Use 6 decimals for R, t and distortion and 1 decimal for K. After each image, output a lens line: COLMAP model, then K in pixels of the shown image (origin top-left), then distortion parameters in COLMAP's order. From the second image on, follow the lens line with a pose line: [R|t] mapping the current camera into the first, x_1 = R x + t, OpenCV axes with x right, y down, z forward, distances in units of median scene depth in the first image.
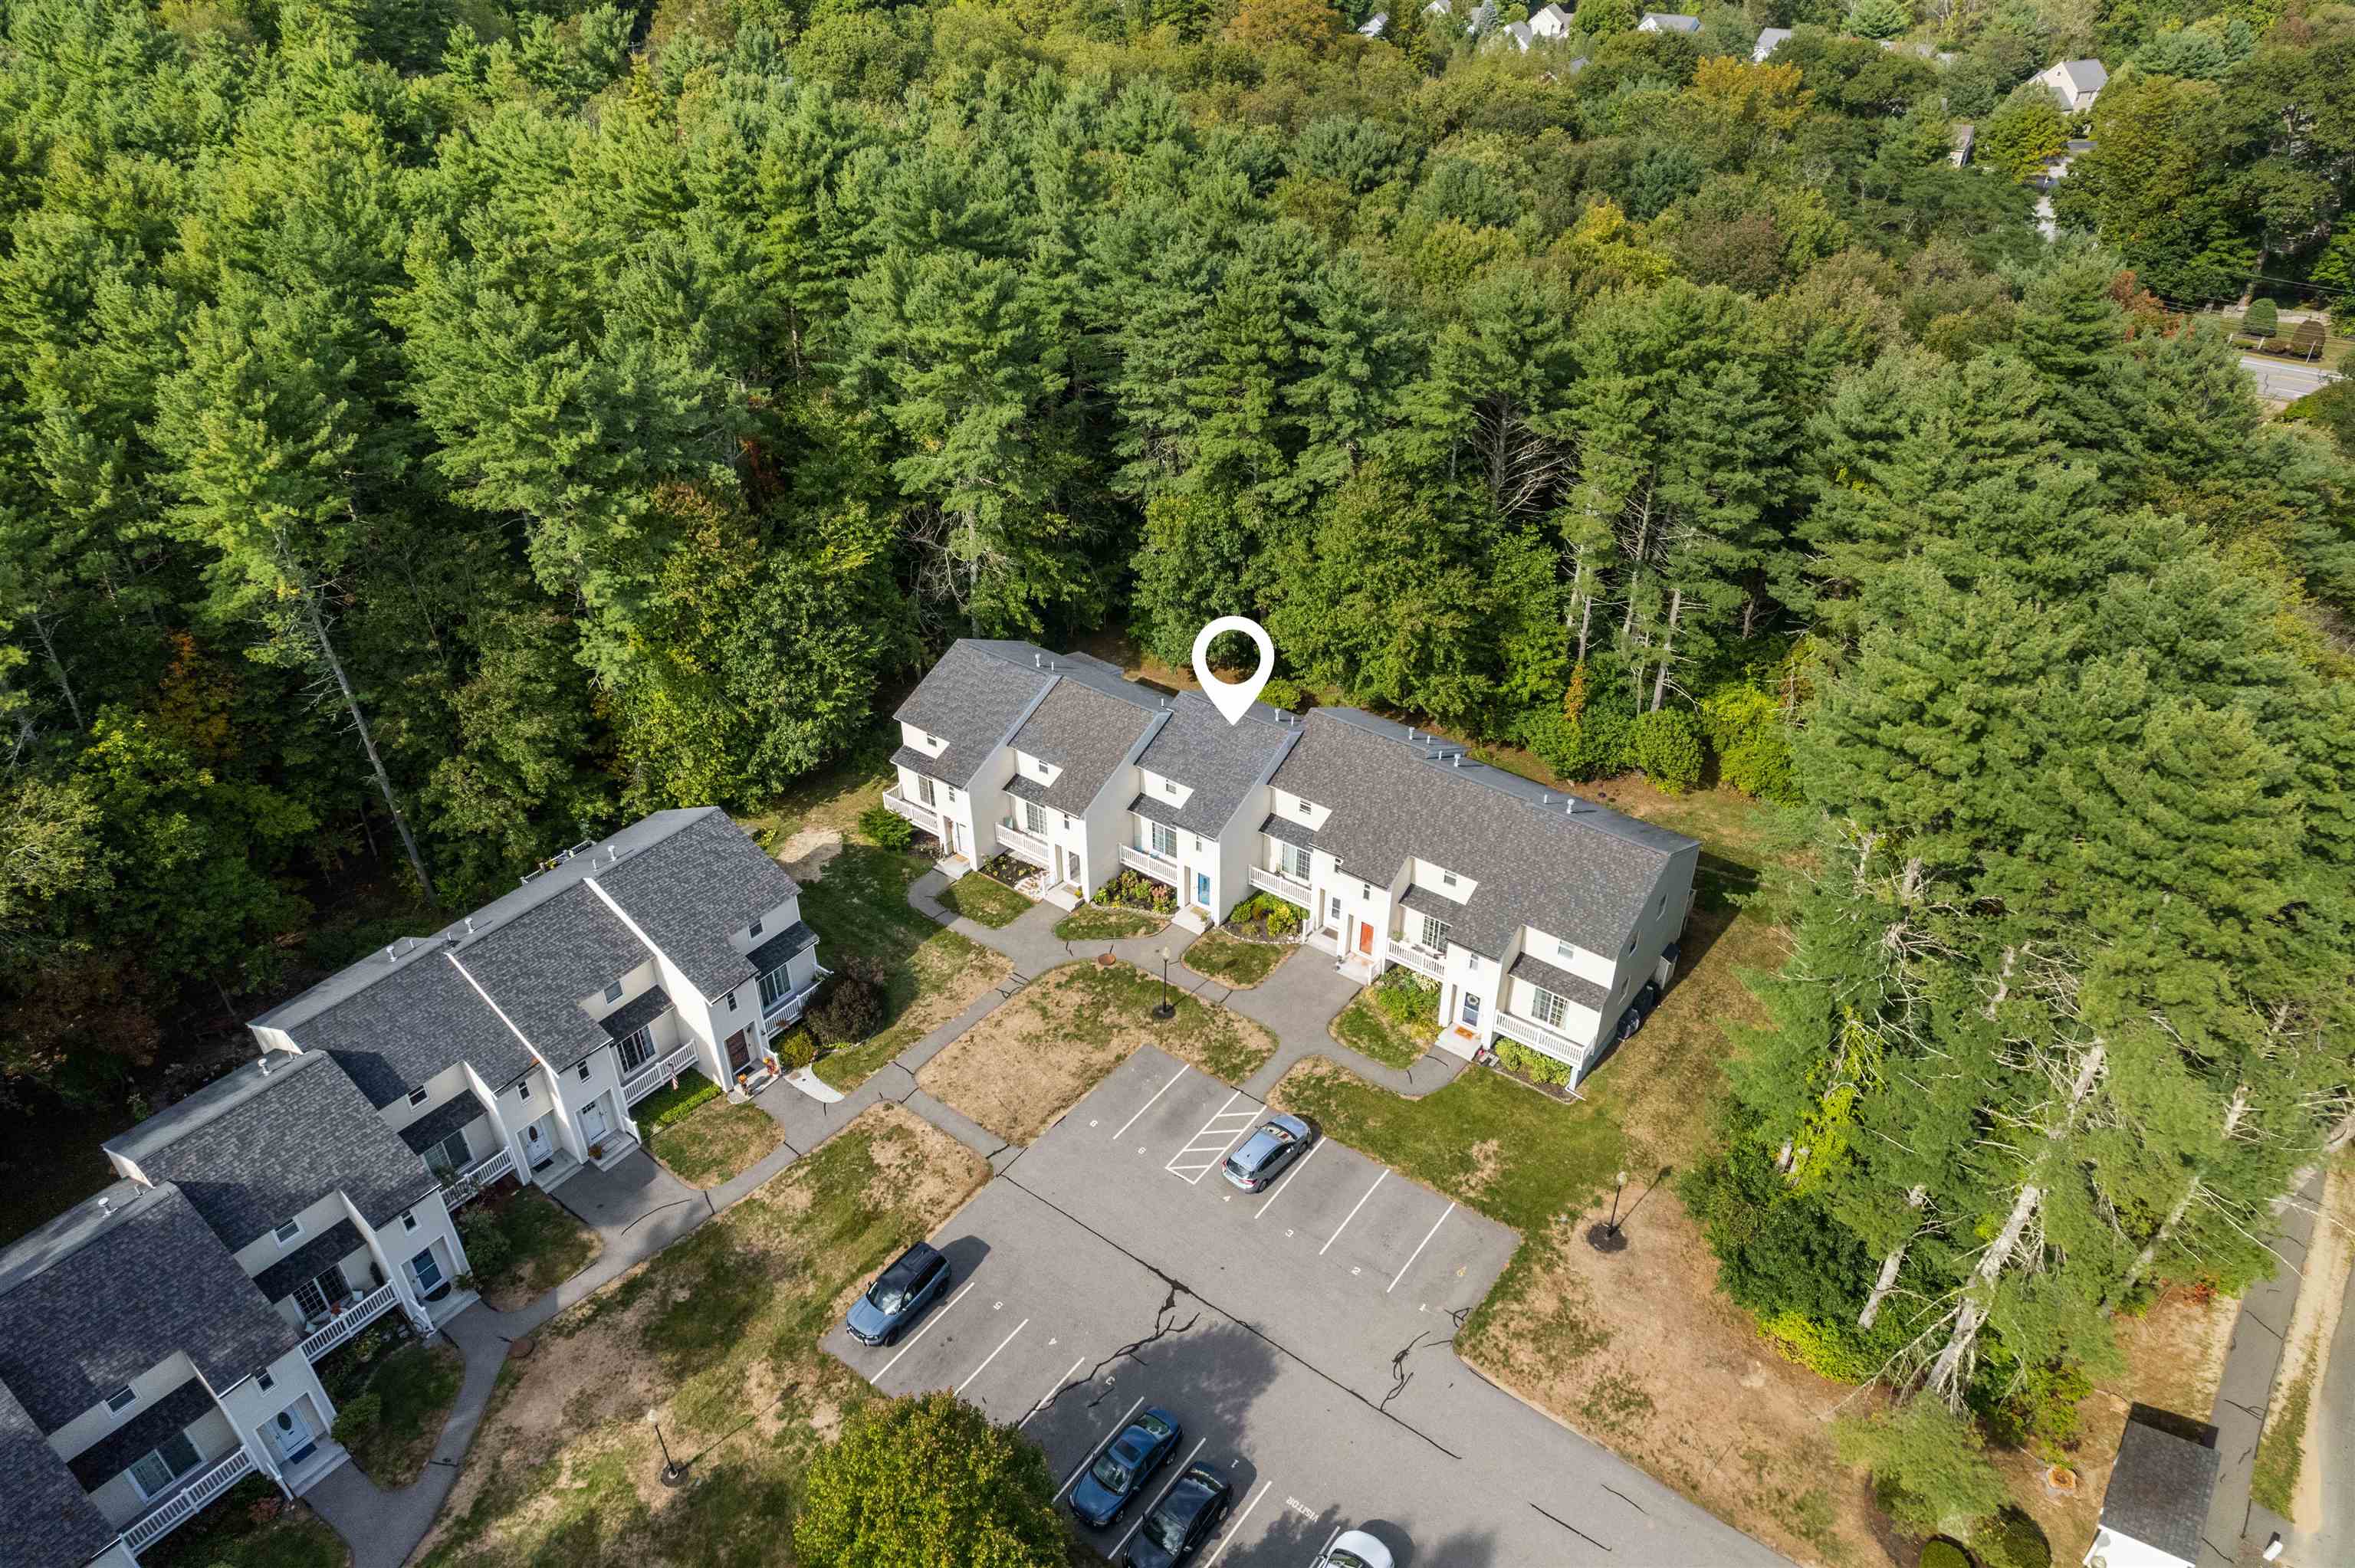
lens RADIAL K [[1480.8, 0, 1178.7], [0, 1480.8, 793.4], [0, 0, 1]] dist [-0.038312, 0.003671]
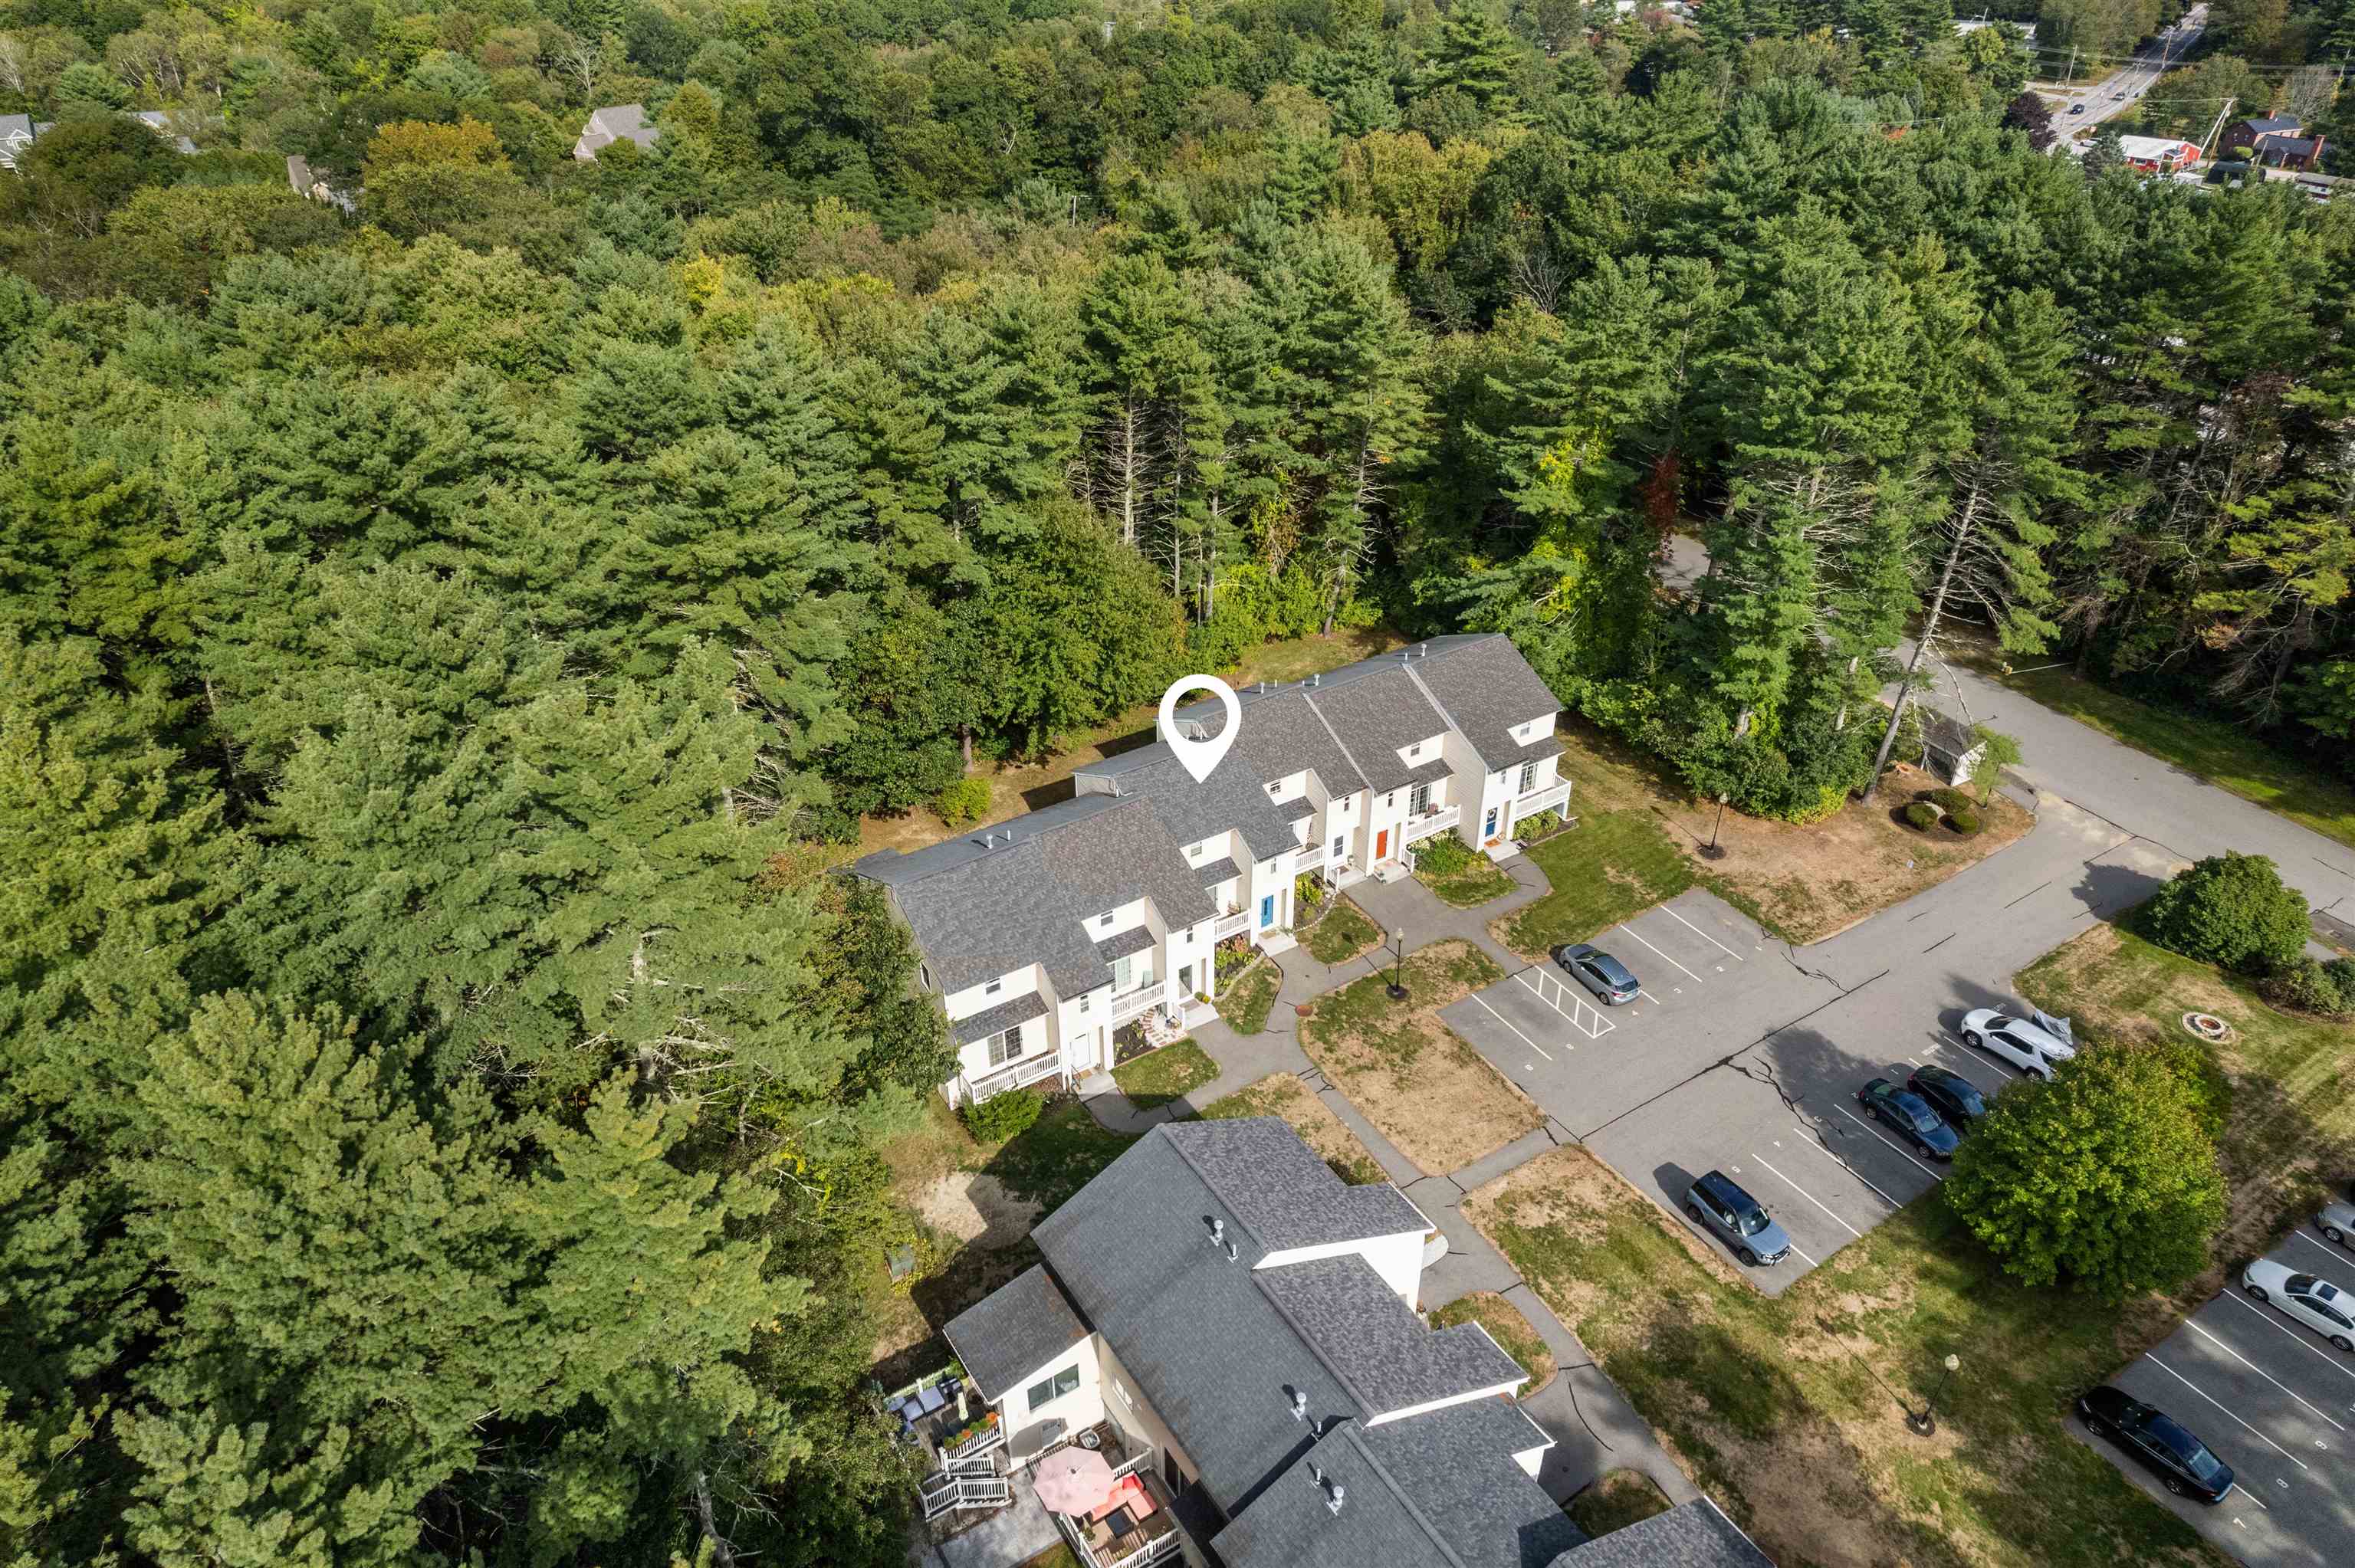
lens RADIAL K [[1480.8, 0, 1175.6], [0, 1480.8, 775.2], [0, 0, 1]] dist [-0.038312, 0.003671]
pose [[0.365408, -0.490021, 0.791427, -0.954891], [0.529160, 0.808831, 0.256480, -0.379656], [-0.765811, 0.325071, 0.554853, 0.579378]]
